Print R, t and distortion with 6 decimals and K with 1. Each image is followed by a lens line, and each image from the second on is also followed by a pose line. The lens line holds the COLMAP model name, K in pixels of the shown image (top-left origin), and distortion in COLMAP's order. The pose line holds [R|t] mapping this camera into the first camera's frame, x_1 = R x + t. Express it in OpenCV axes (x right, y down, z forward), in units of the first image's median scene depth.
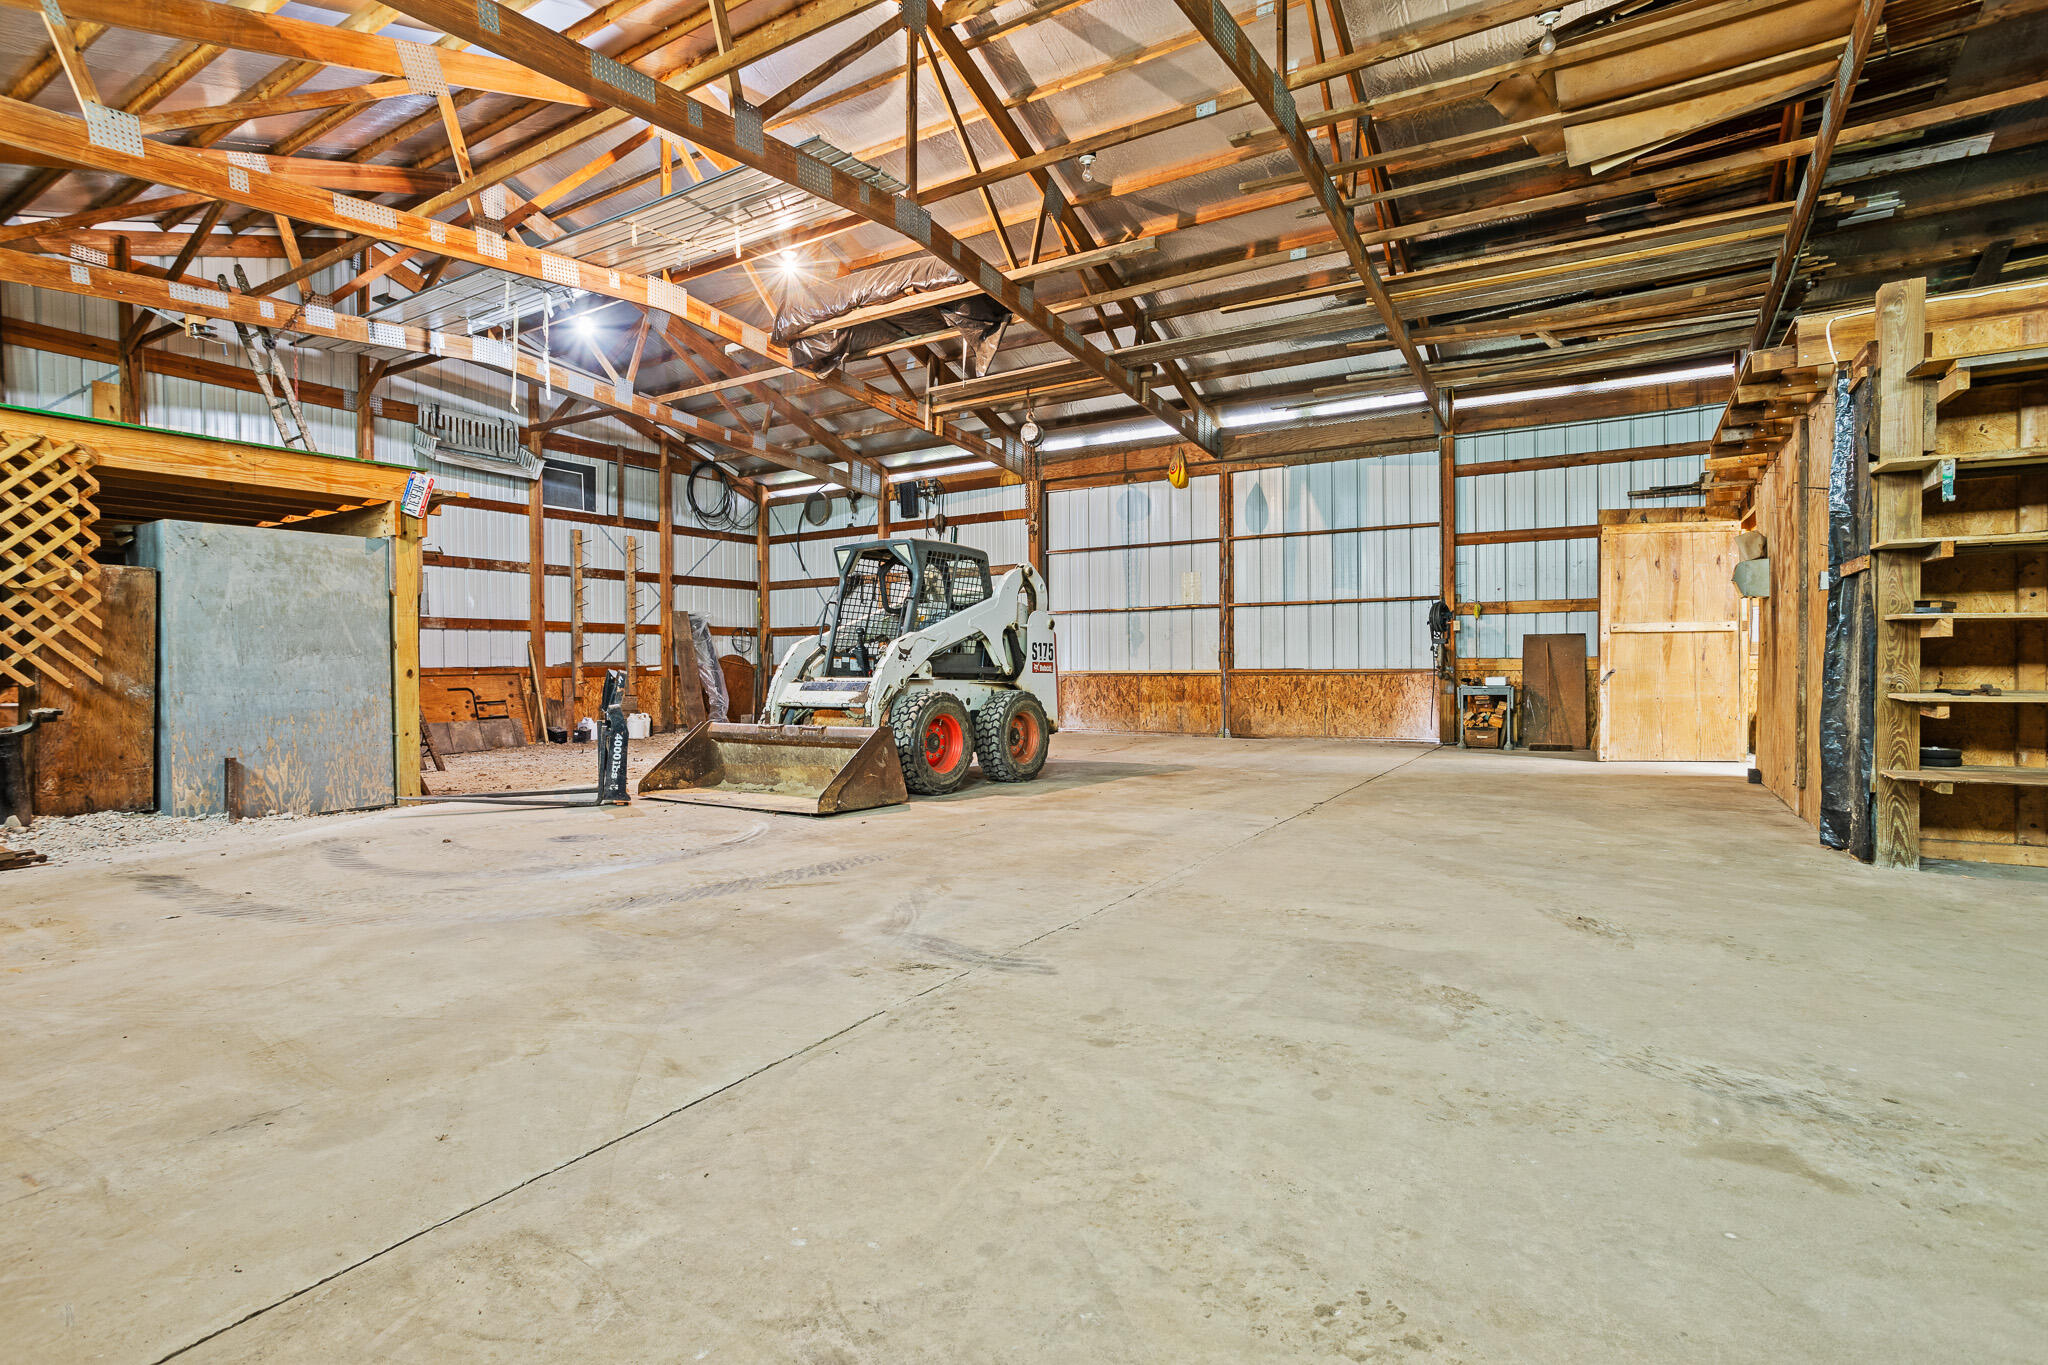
lens RADIAL K [[1038.4, 0, 1015.1], [0, 1038.4, 670.5], [0, 0, 1]] dist [-0.012465, 0.020328]
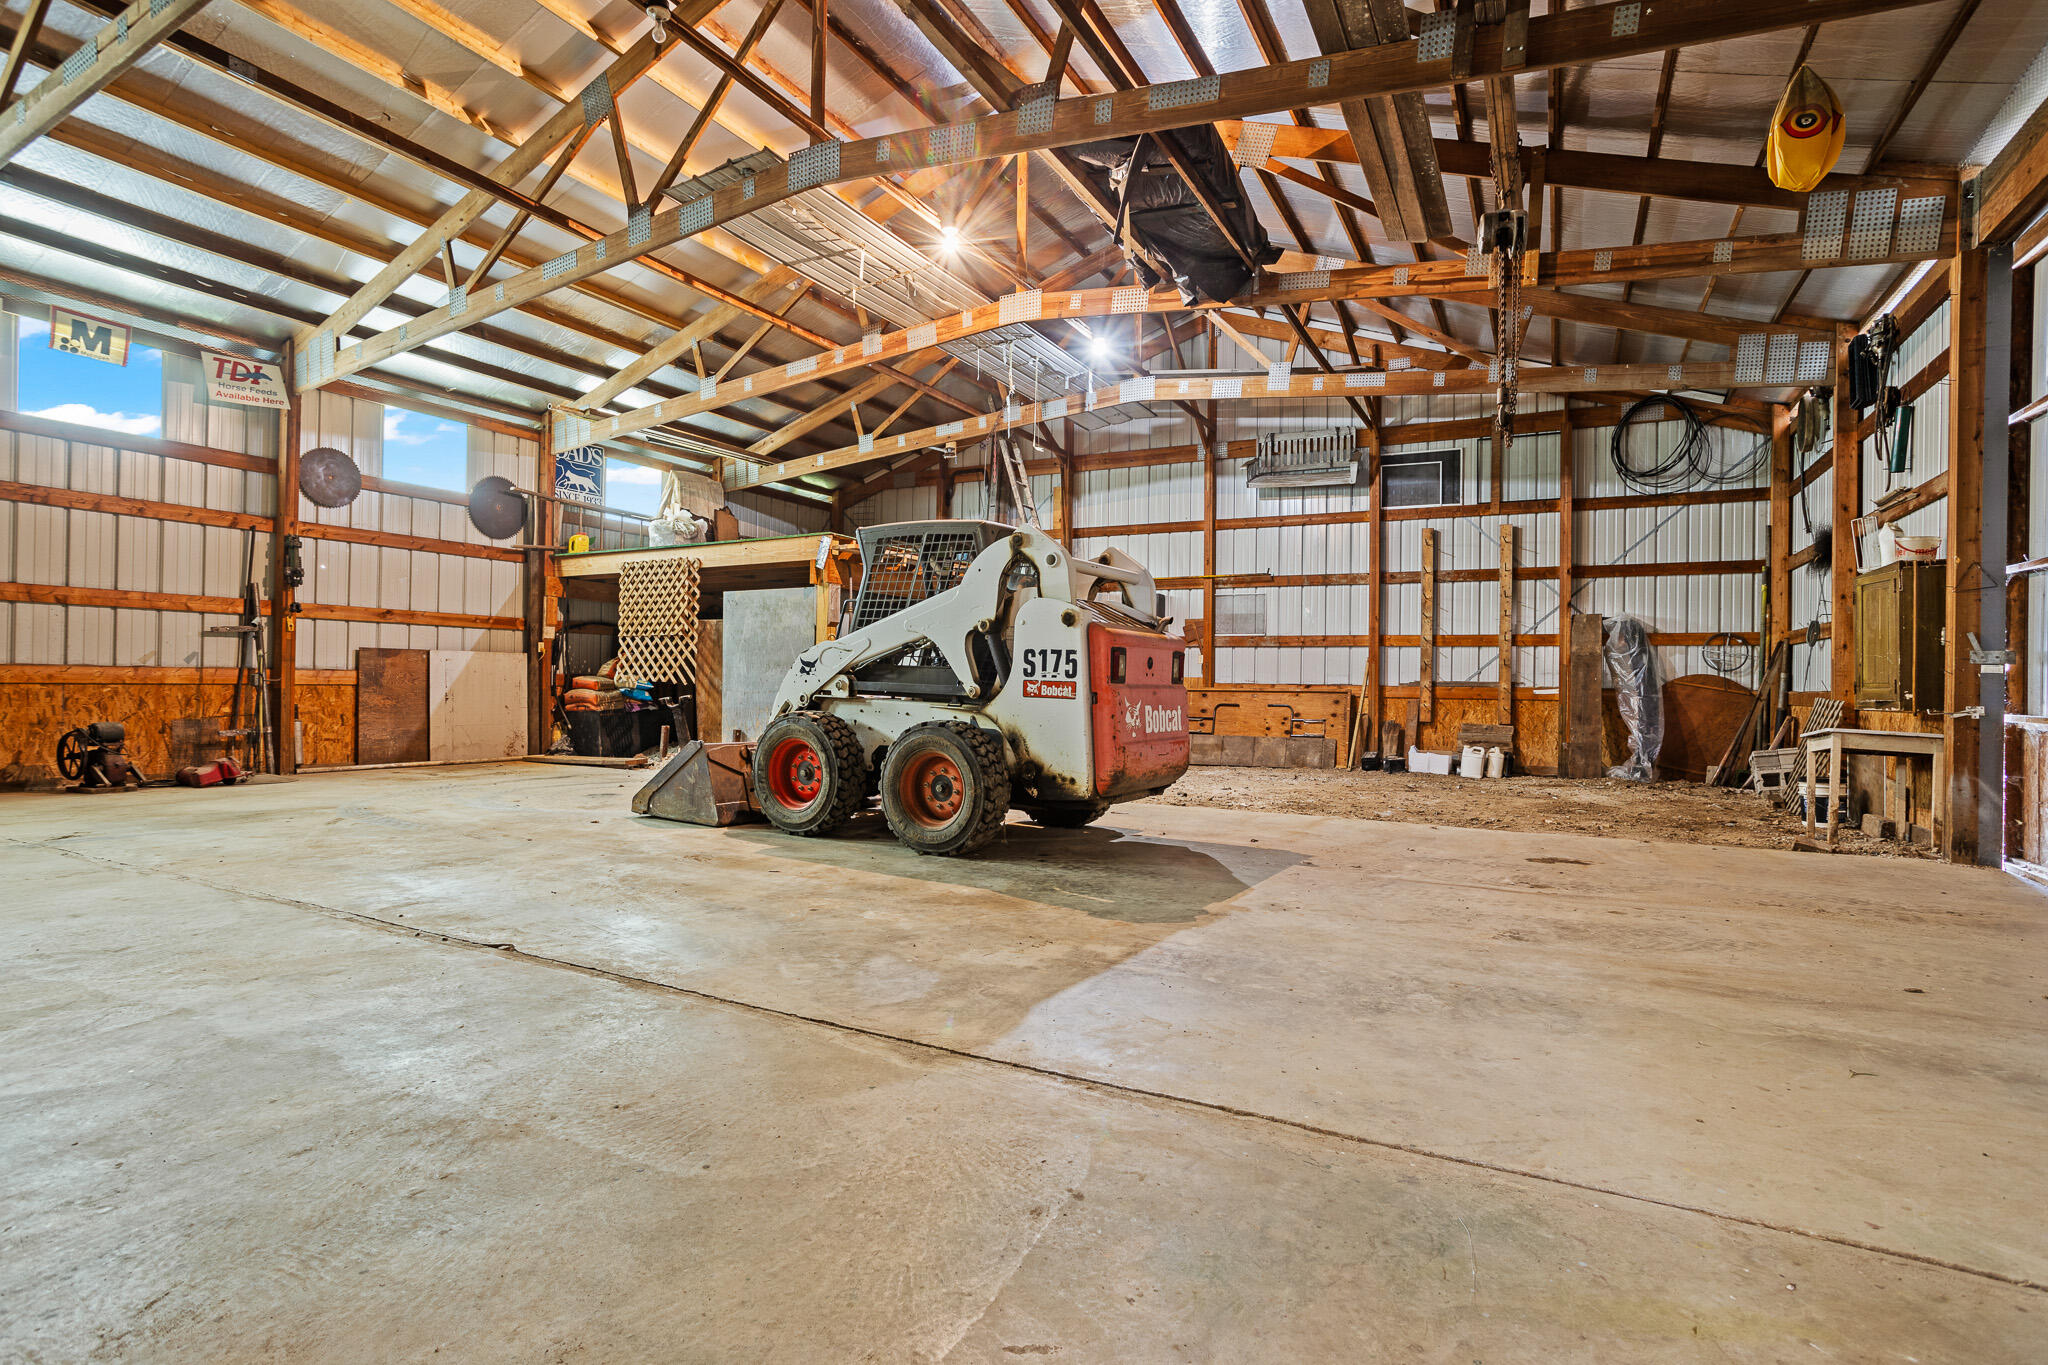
lens RADIAL K [[1038.4, 0, 1008.3], [0, 1038.4, 679.0], [0, 0, 1]] dist [-0.012465, 0.020328]
pose [[0.075766, 0.006310, -0.997106, 0.058963], [-0.020052, 0.999787, 0.004803, -0.001012], [0.996924, 0.019630, 0.075877, 0.083182]]
